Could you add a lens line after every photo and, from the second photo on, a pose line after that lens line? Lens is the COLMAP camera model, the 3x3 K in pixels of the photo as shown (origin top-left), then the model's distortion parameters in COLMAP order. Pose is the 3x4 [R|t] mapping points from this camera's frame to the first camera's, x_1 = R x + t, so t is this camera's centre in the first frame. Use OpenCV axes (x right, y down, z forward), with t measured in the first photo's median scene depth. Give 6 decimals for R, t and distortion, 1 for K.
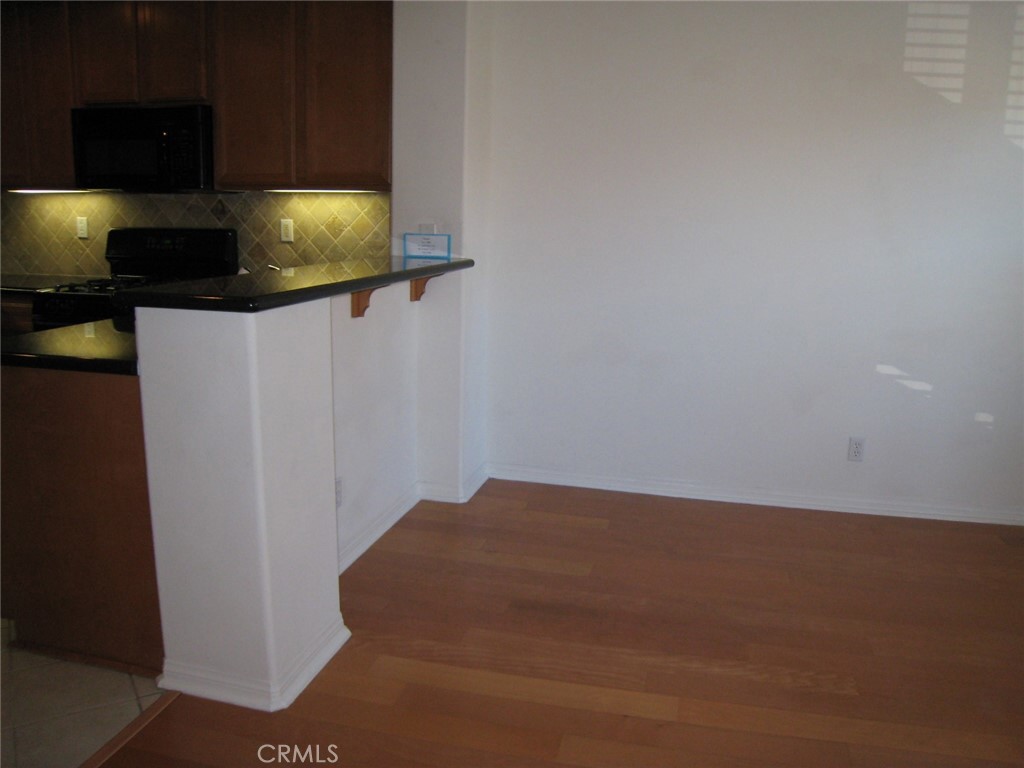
lens RADIAL K [[839.8, 0, 532.4], [0, 839.8, 386.9], [0, 0, 1]] dist [-0.165025, 0.112161]
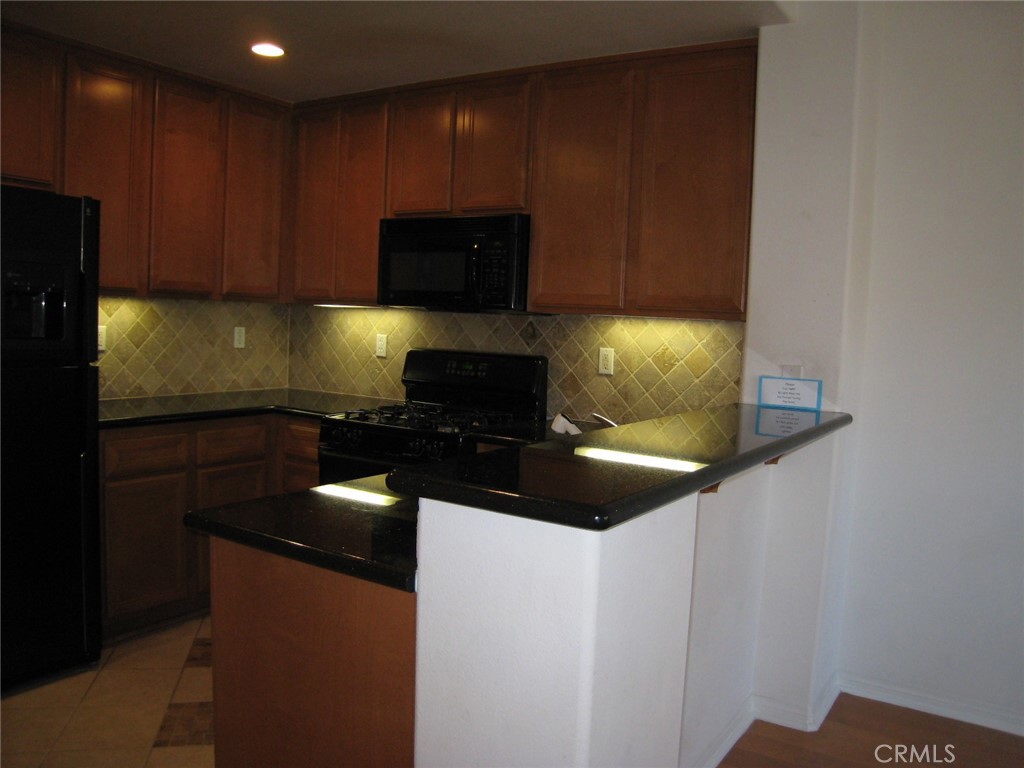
lens RADIAL K [[839.8, 0, 532.4], [0, 839.8, 386.9], [0, 0, 1]] dist [-0.165025, 0.112161]
pose [[0.942803, 0.040491, -0.330882, -0.084668], [-0.085199, 0.988898, -0.121748, -0.053320], [0.322279, 0.142976, 0.935785, 0.178356]]
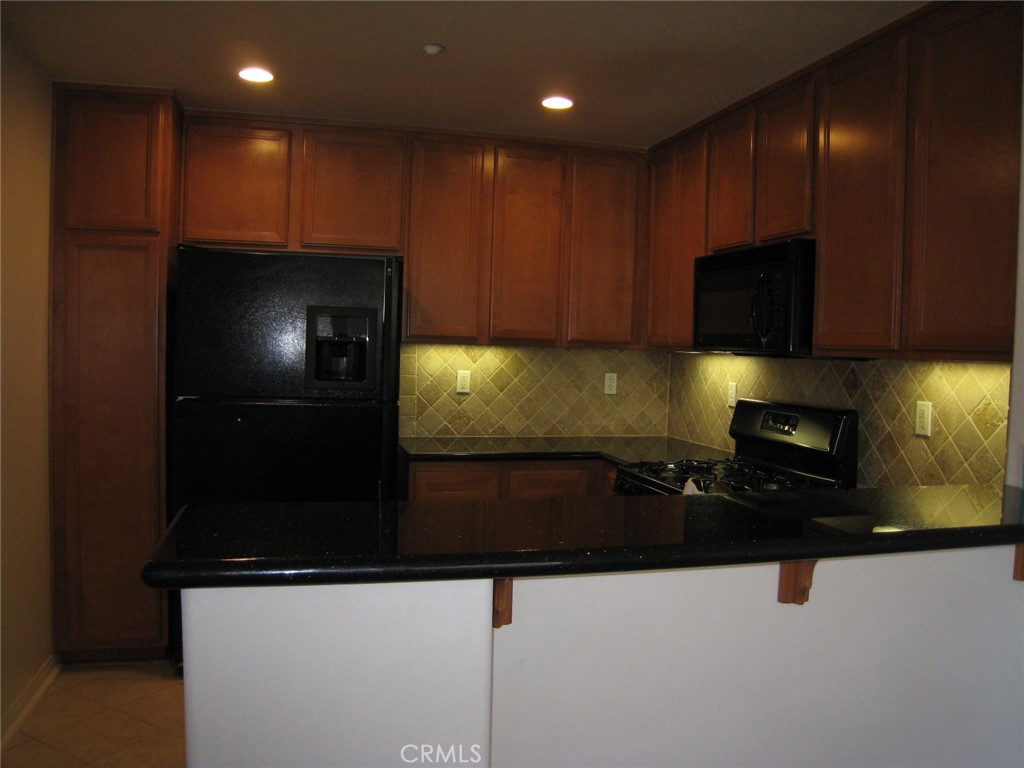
lens RADIAL K [[839.8, 0, 532.4], [0, 839.8, 386.9], [0, 0, 1]] dist [-0.165025, 0.112161]
pose [[0.476651, 0.028954, -0.878616, 0.117393], [-0.195463, 0.977930, -0.073812, -0.106905], [0.857087, 0.206919, 0.471790, 0.429176]]
